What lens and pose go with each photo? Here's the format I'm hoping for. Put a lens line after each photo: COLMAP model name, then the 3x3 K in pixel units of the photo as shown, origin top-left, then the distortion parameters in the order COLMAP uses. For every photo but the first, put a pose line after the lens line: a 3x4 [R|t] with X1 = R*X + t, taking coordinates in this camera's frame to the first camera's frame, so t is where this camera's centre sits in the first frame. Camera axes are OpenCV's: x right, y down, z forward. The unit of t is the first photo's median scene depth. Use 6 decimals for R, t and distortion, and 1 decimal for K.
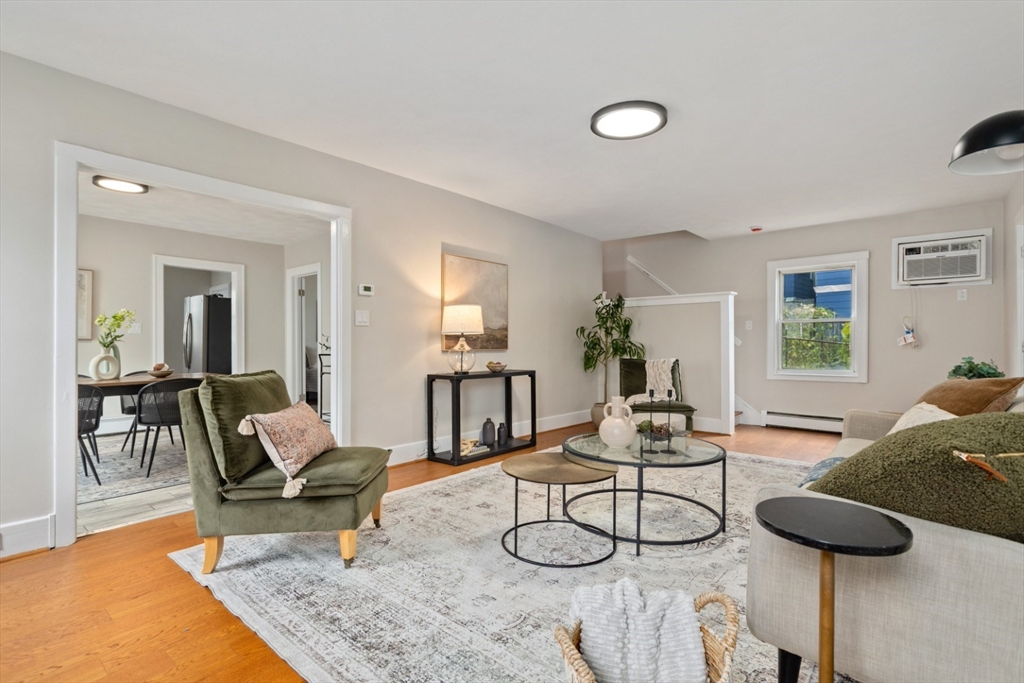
lens RADIAL K [[488.1, 0, 518.1], [0, 488.1, 345.2], [0, 0, 1]] dist [0.000011, 0.000558]
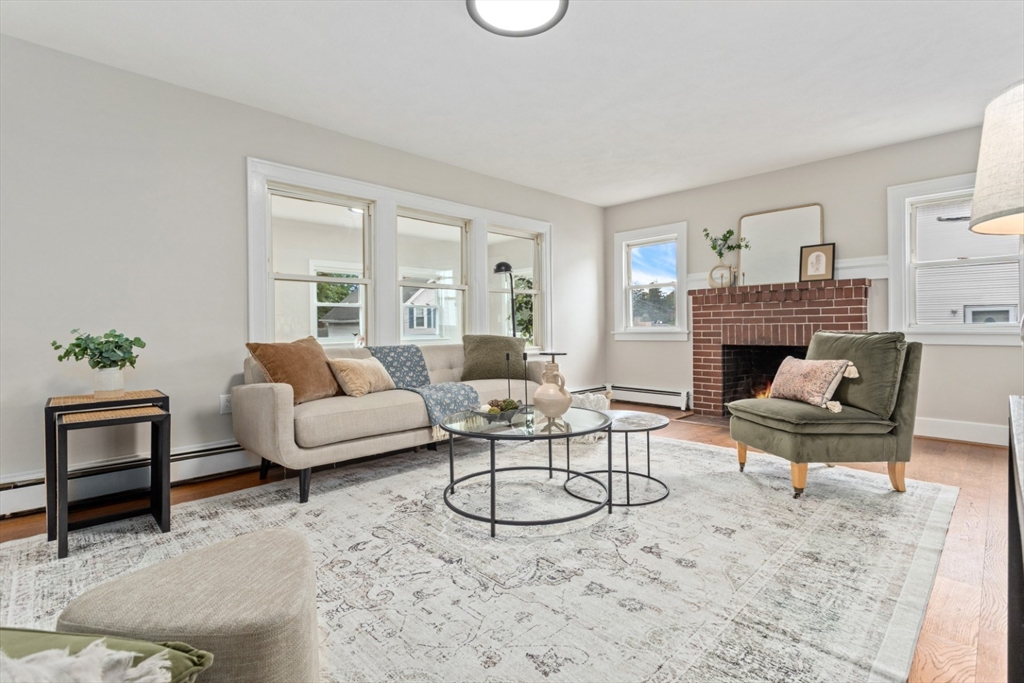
lens RADIAL K [[482.9, 0, 512.8], [0, 482.9, 332.9], [0, 0, 1]] dist [0.002354, 0.000496]
pose [[-0.994623, 0.007813, 0.103264, 0.130655], [0.009501, 0.999829, 0.015866, 0.021044], [-0.103122, 0.016762, -0.994527, 1.390050]]
